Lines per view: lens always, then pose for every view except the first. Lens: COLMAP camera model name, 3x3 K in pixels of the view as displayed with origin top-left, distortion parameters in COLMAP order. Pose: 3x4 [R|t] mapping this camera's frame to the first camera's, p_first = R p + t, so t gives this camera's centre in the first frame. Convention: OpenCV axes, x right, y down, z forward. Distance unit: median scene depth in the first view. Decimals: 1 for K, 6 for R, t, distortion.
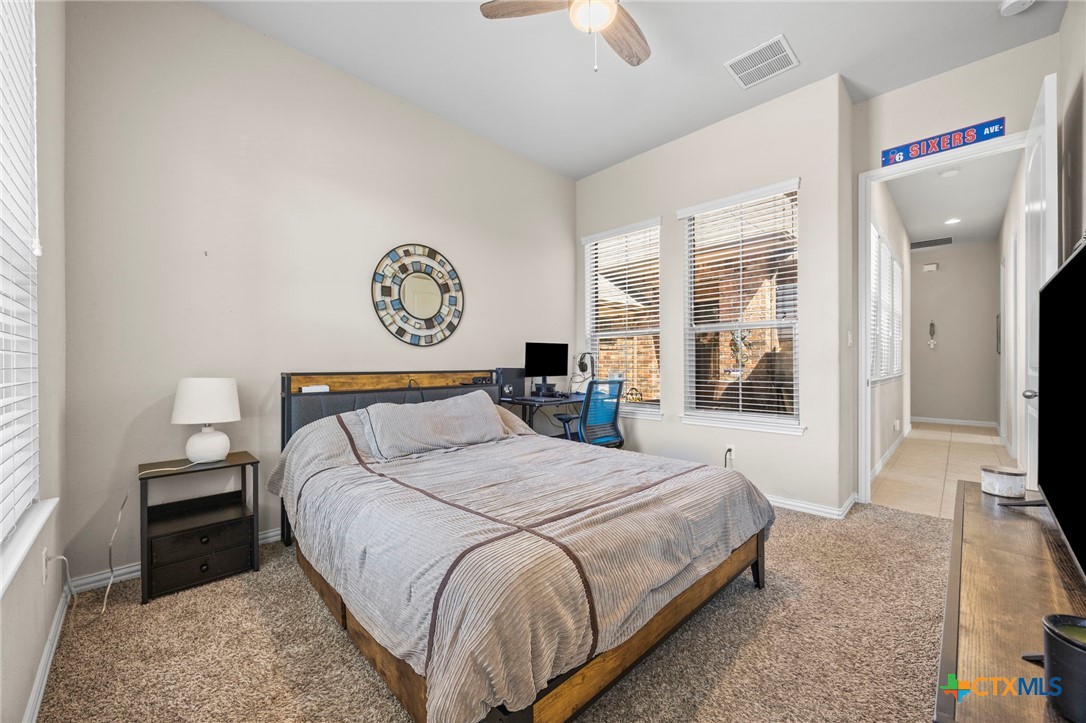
lens RADIAL K [[419.6, 0, 543.0], [0, 419.6, 363.9], [0, 0, 1]] dist [-0.000799, -0.000017]
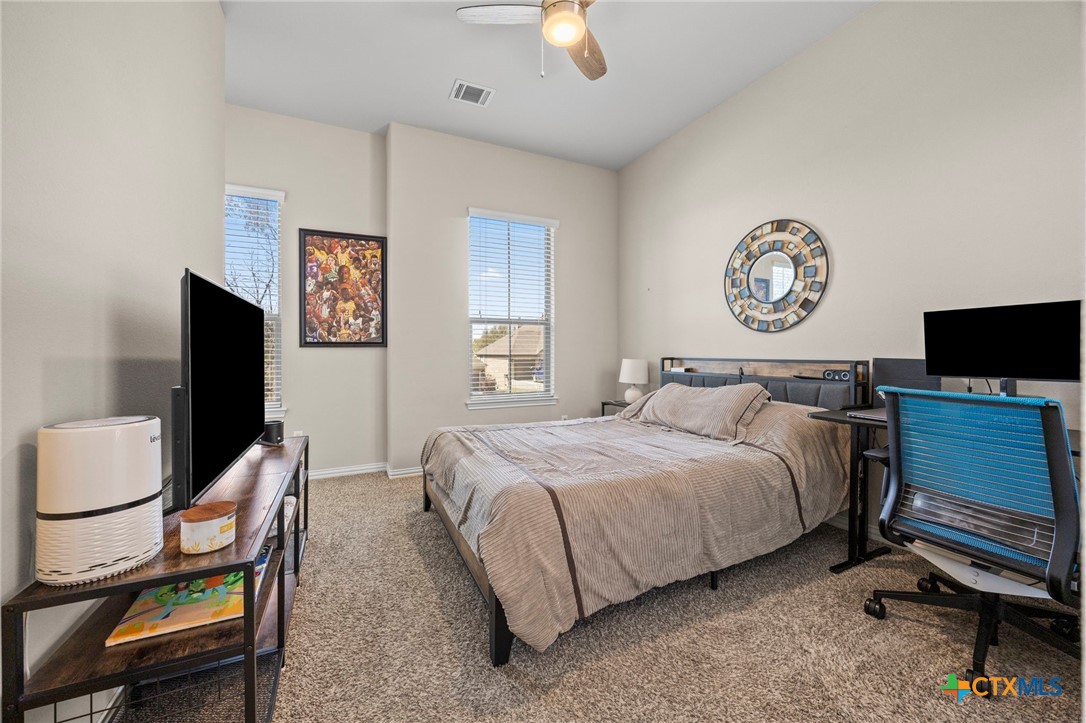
lens RADIAL K [[419.6, 0, 542.7], [0, 419.6, 356.4], [0, 0, 1]] dist [-0.000799, -0.000017]
pose [[-0.314334, 0.010920, -0.949250, 0.720732], [0.002840, 0.999940, 0.010562, -0.000493], [0.949308, 0.000624, -0.314346, 0.795205]]
